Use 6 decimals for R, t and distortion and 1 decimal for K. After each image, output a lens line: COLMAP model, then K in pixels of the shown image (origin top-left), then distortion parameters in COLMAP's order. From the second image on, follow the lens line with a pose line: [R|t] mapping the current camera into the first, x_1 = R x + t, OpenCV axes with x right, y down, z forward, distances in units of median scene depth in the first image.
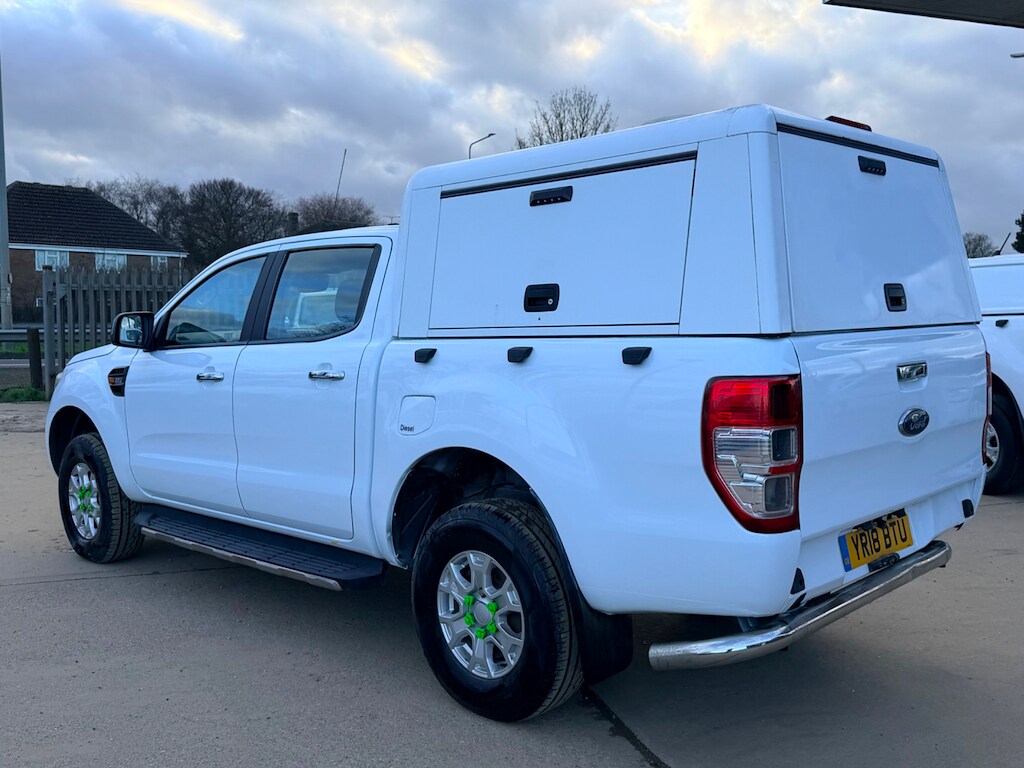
lens RADIAL K [[968.0, 0, 508.7], [0, 968.0, 383.7], [0, 0, 1]] dist [0.176201, -0.353697]
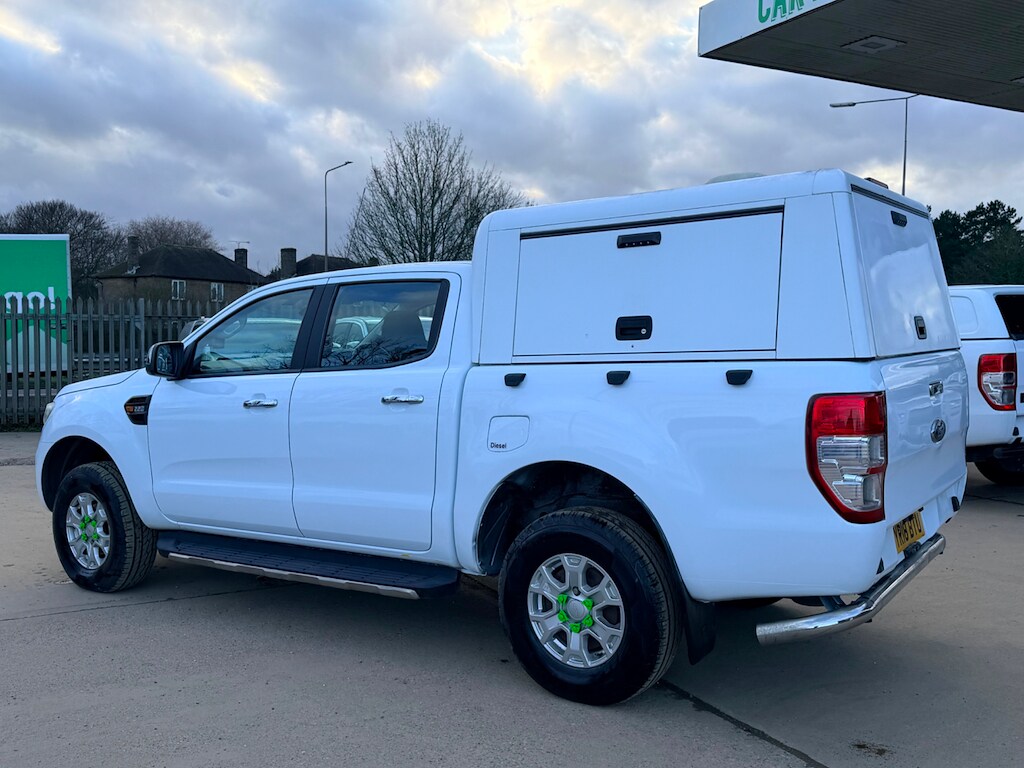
lens RADIAL K [[959.0, 0, 515.1], [0, 959.0, 379.4], [0, 0, 1]] dist [0.133301, -0.159656]
pose [[0.985493, -0.011199, 0.169349, -0.282310], [0.016431, 0.999429, -0.029526, 0.003122], [-0.168922, 0.031881, 0.985114, -0.086843]]
